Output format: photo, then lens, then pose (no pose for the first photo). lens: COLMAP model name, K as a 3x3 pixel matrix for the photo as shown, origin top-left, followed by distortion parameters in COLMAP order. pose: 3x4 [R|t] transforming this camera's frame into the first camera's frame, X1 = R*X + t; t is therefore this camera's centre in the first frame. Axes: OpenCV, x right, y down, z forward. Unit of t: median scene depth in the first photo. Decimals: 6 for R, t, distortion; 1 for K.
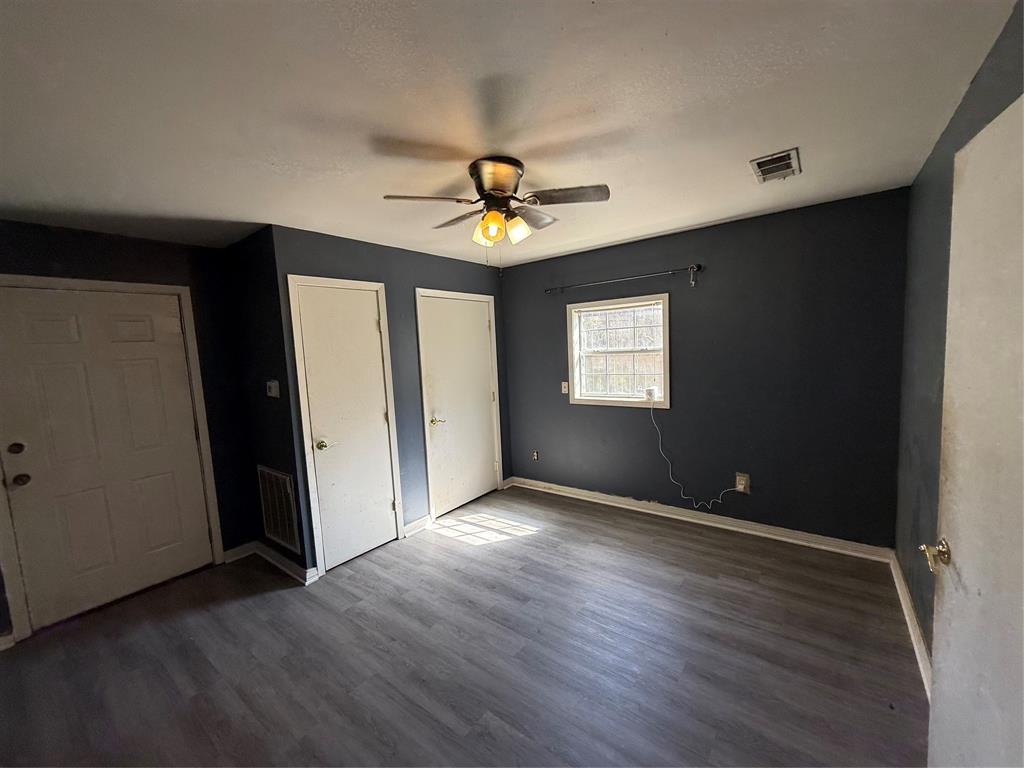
lens RADIAL K [[410.1, 0, 516.4], [0, 410.1, 384.9], [0, 0, 1]] dist [0.000339, -0.000006]
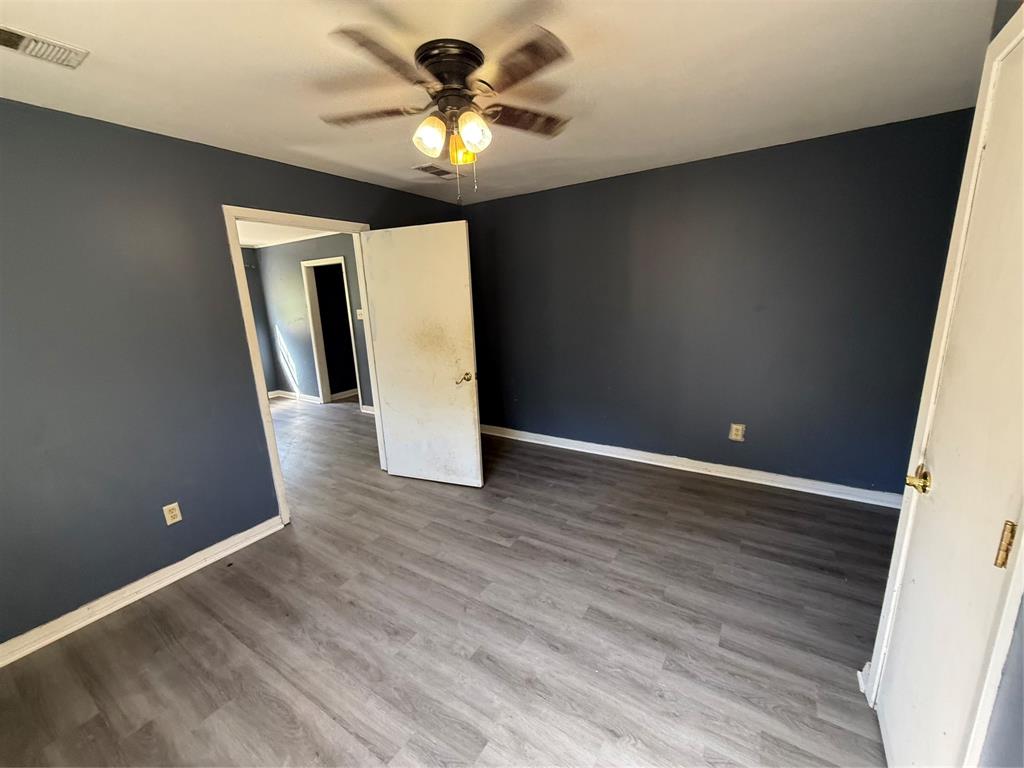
lens RADIAL K [[410.1, 0, 516.4], [0, 410.1, 384.9], [0, 0, 1]] dist [0.000339, -0.000006]
pose [[-0.991931, 0.113045, -0.057388, -0.059360], [0.089622, 0.945430, 0.313257, -0.139689], [0.089669, 0.305586, -0.947933, 1.654607]]
